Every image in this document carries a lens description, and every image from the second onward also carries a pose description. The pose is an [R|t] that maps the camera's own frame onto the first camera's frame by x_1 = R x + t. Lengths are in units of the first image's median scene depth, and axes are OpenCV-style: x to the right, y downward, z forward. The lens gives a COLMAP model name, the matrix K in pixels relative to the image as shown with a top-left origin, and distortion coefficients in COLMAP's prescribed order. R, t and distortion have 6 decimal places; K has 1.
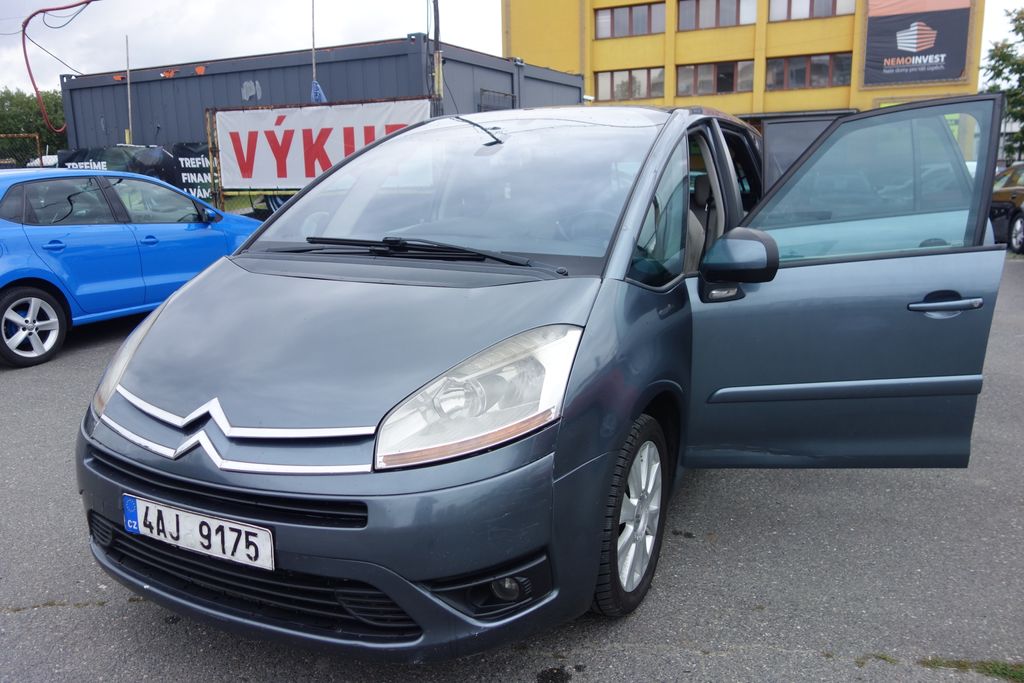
lens RADIAL K [[808.2, 0, 511.0], [0, 808.2, 341.9], [0, 0, 1]] dist [0.007345, -0.005541]
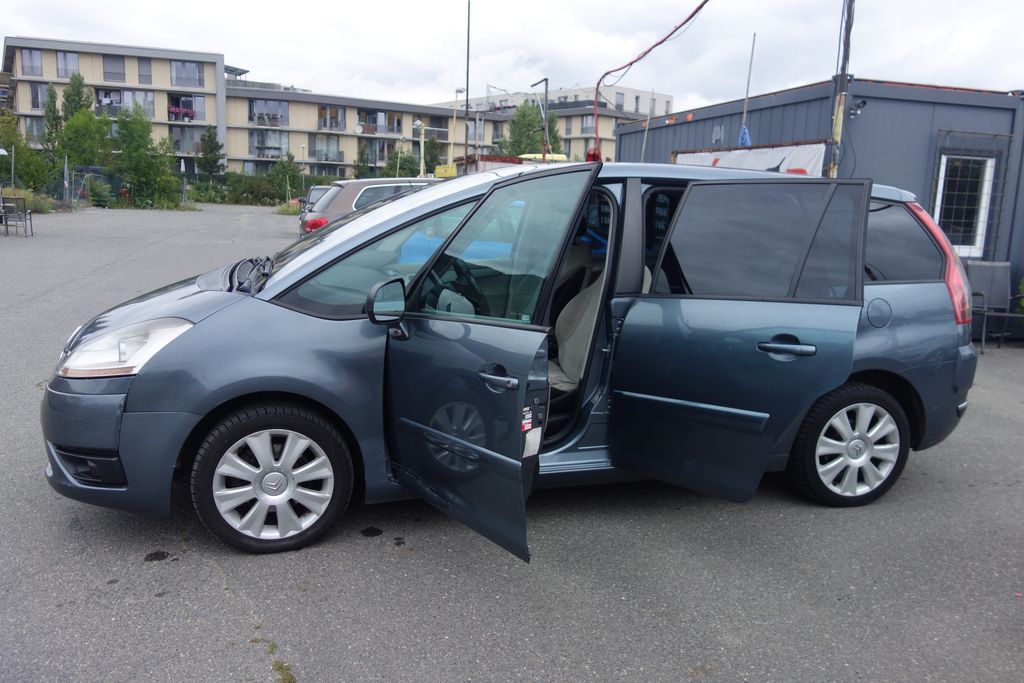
lens RADIAL K [[808.2, 0, 510.7], [0, 808.2, 346.2], [0, 0, 1]] dist [0.007345, -0.005541]
pose [[0.665516, 0.178378, -0.724755, 1.204081], [-0.202895, 0.977693, 0.054320, -0.136117], [0.718277, 0.110898, 0.686862, 0.333574]]
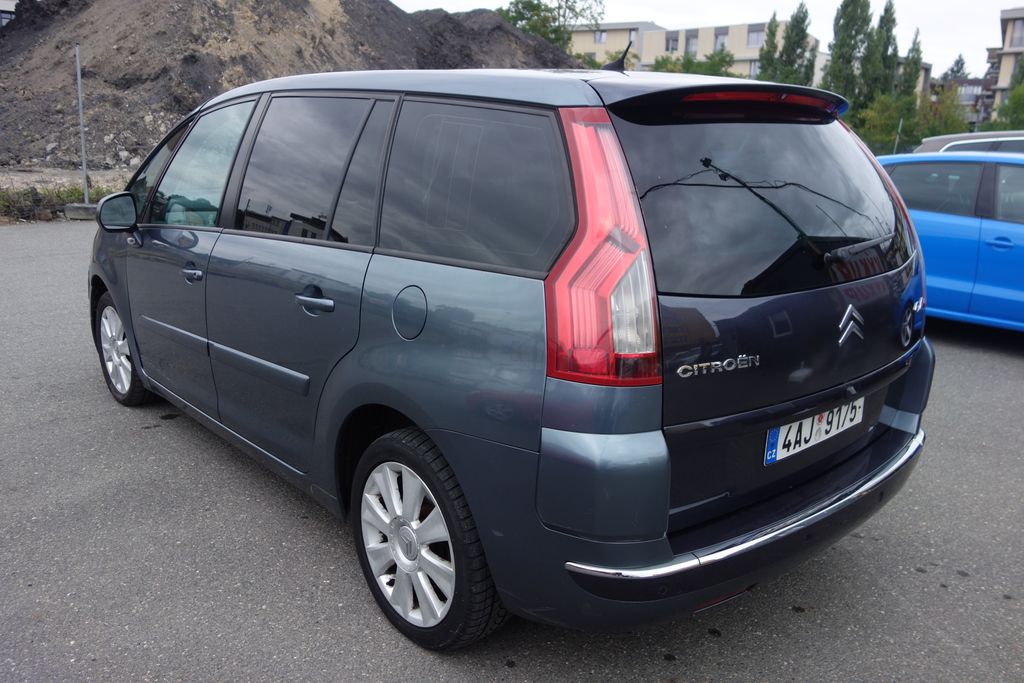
lens RADIAL K [[808.2, 0, 508.6], [0, 808.2, 342.0], [0, 0, 1]] dist [0.007345, -0.005541]
pose [[-0.365805, 0.234550, -0.900652, 1.268075], [-0.216614, 0.919690, 0.327487, -0.488992], [0.905133, 0.314891, -0.285620, 2.048252]]
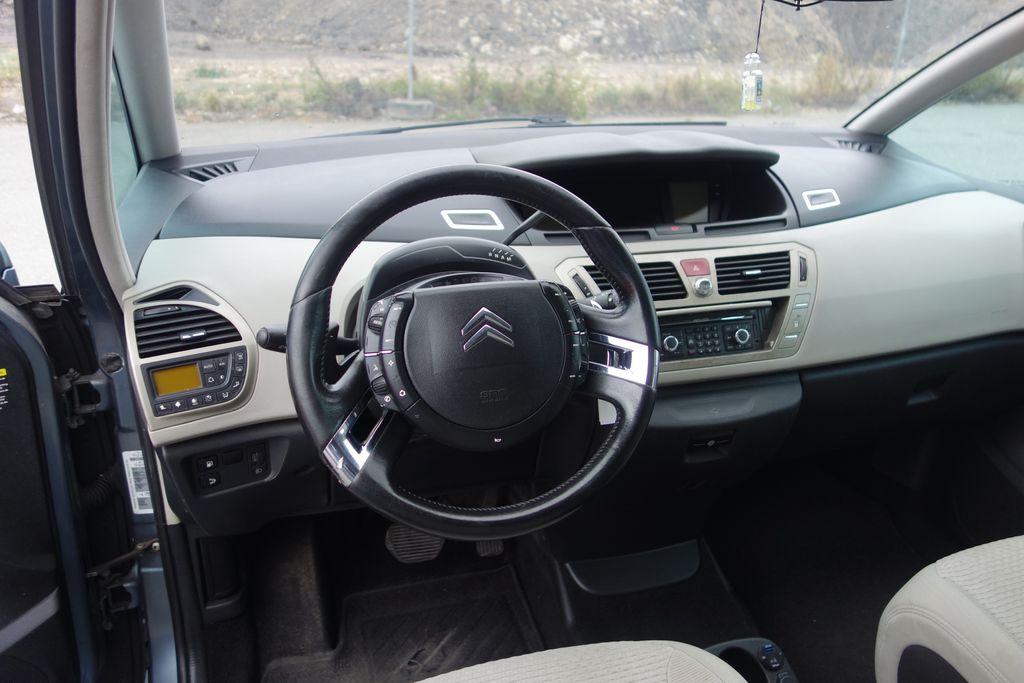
lens RADIAL K [[808.2, 0, 510.3], [0, 808.2, 346.3], [0, 0, 1]] dist [0.007345, -0.005541]
pose [[-0.713246, 0.264695, -0.649013, 0.331315], [-0.161651, 0.838870, 0.519776, -0.297794], [0.682019, 0.475641, -0.555532, 1.396605]]
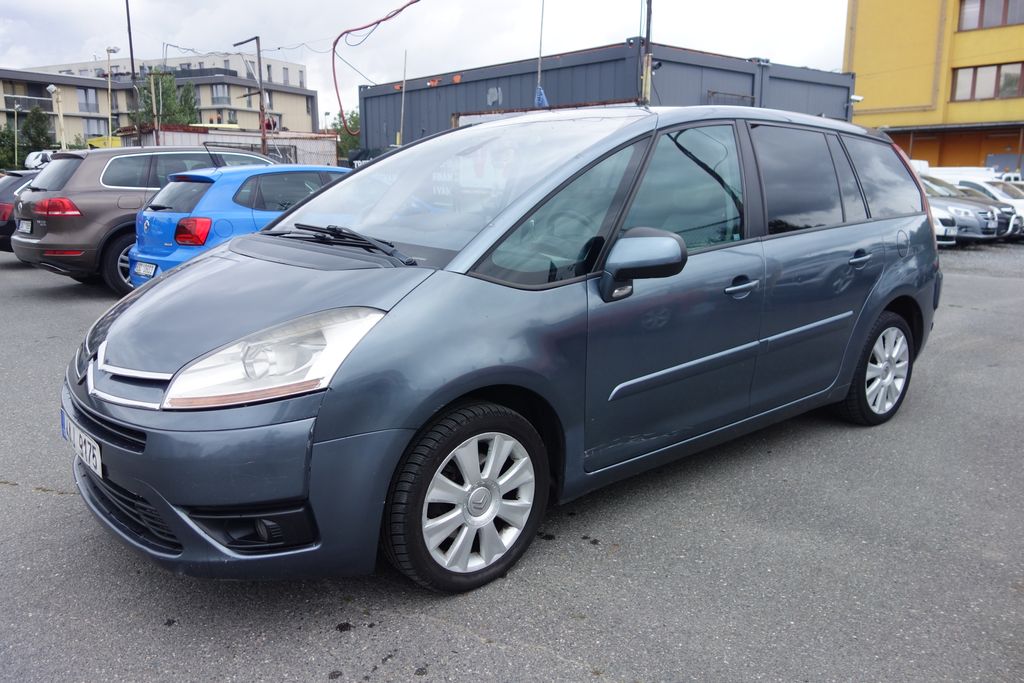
lens RADIAL K [[808.2, 0, 511.0], [0, 808.2, 343.9], [0, 0, 1]] dist [0.007345, -0.005541]
pose [[0.920226, 0.100203, -0.378343, 0.523136], [-0.100959, 0.994730, 0.017893, -0.009217], [0.378142, 0.021731, 0.925493, 0.047500]]
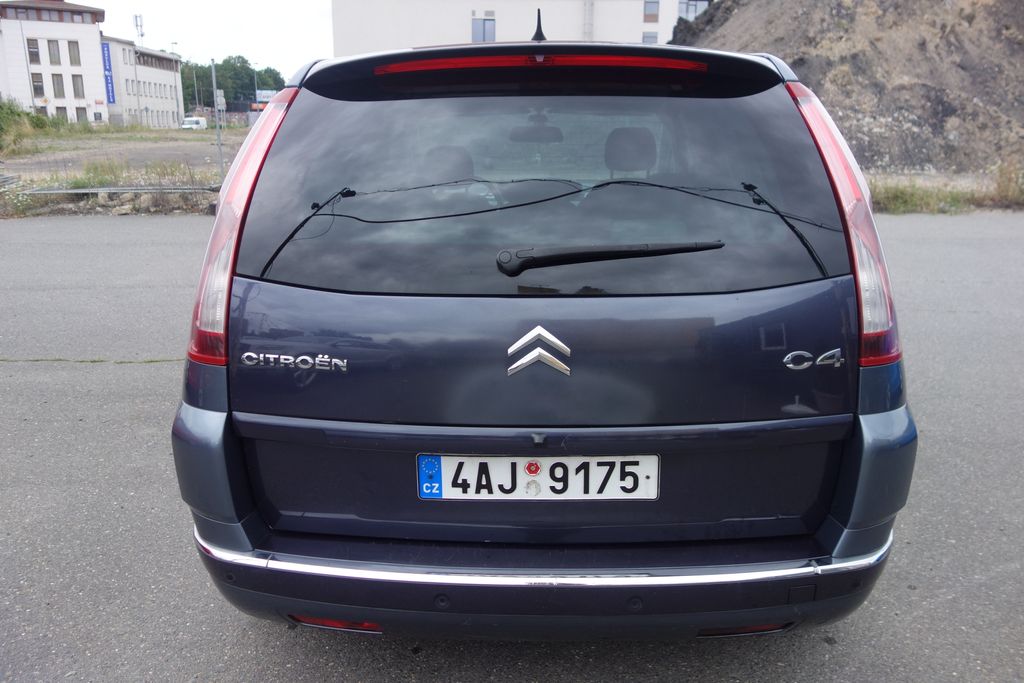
lens RADIAL K [[808.2, 0, 510.4], [0, 808.2, 338.9], [0, 0, 1]] dist [0.007345, -0.005541]
pose [[-0.902102, 0.122579, -0.413746, 0.723843], [-0.077001, 0.897691, 0.433844, -0.583446], [0.424596, 0.423231, -0.800371, 2.566172]]
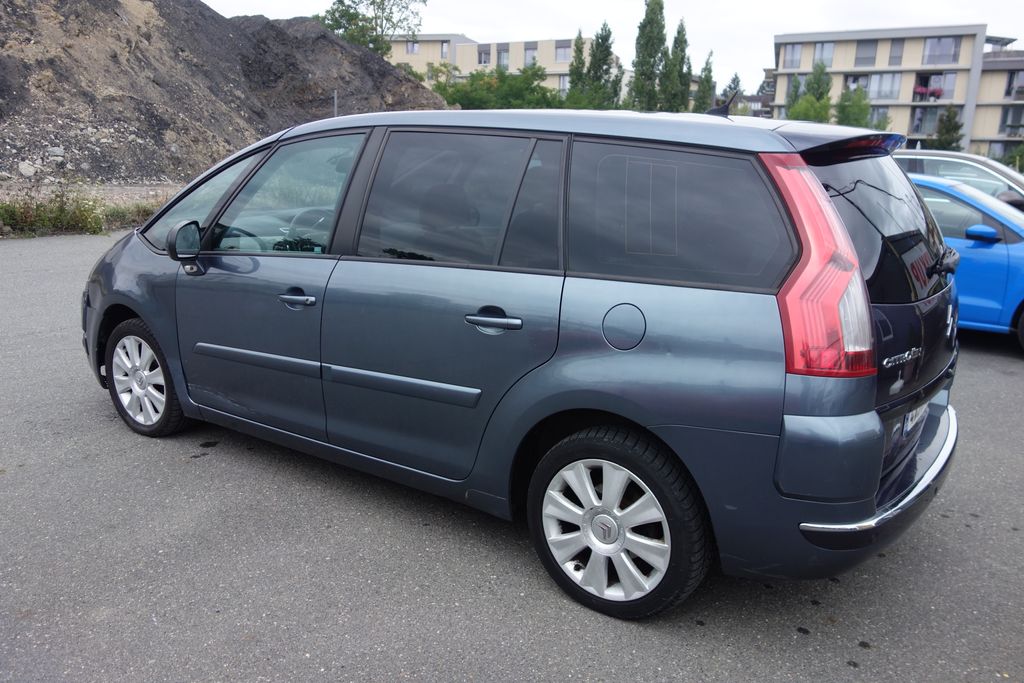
lens RADIAL K [[808.2, 0, 509.3], [0, 808.2, 342.5], [0, 0, 1]] dist [0.007345, -0.005541]
pose [[-0.146772, 0.238321, -0.960032, 1.479334], [-0.235319, 0.934267, 0.267901, -0.435768], [0.960772, 0.265234, -0.081042, 1.692689]]
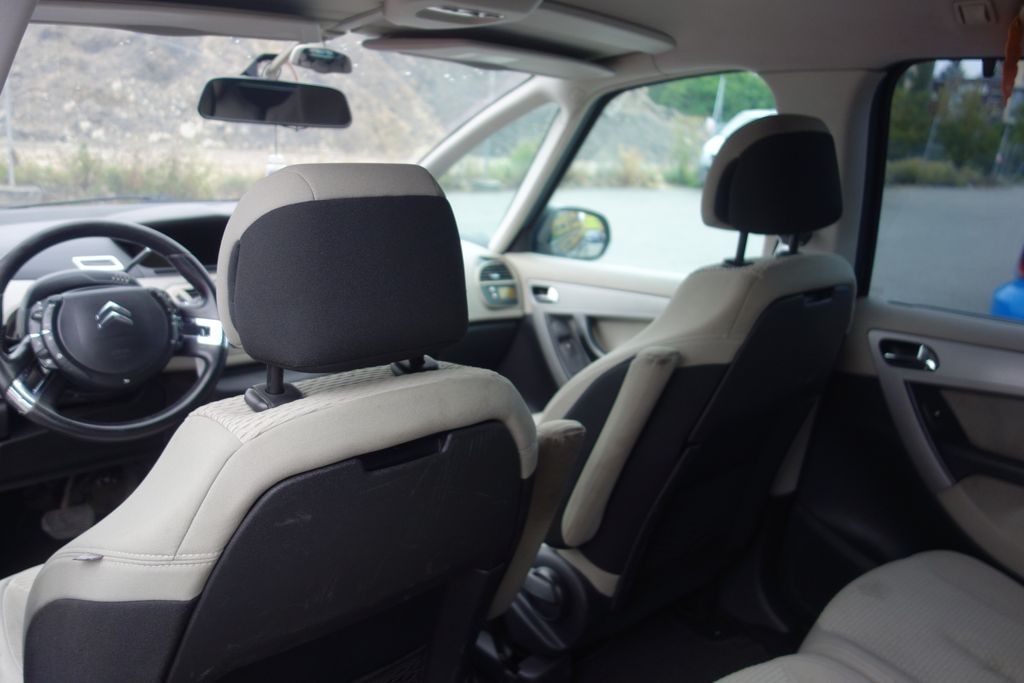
lens RADIAL K [[808.2, 0, 508.1], [0, 808.2, 337.9], [0, 0, 1]] dist [0.007345, -0.005541]
pose [[-0.358369, 0.235879, -0.903290, 0.499665], [-0.249878, 0.908018, 0.336250, -0.358536], [0.899518, 0.346214, -0.266464, 1.568781]]
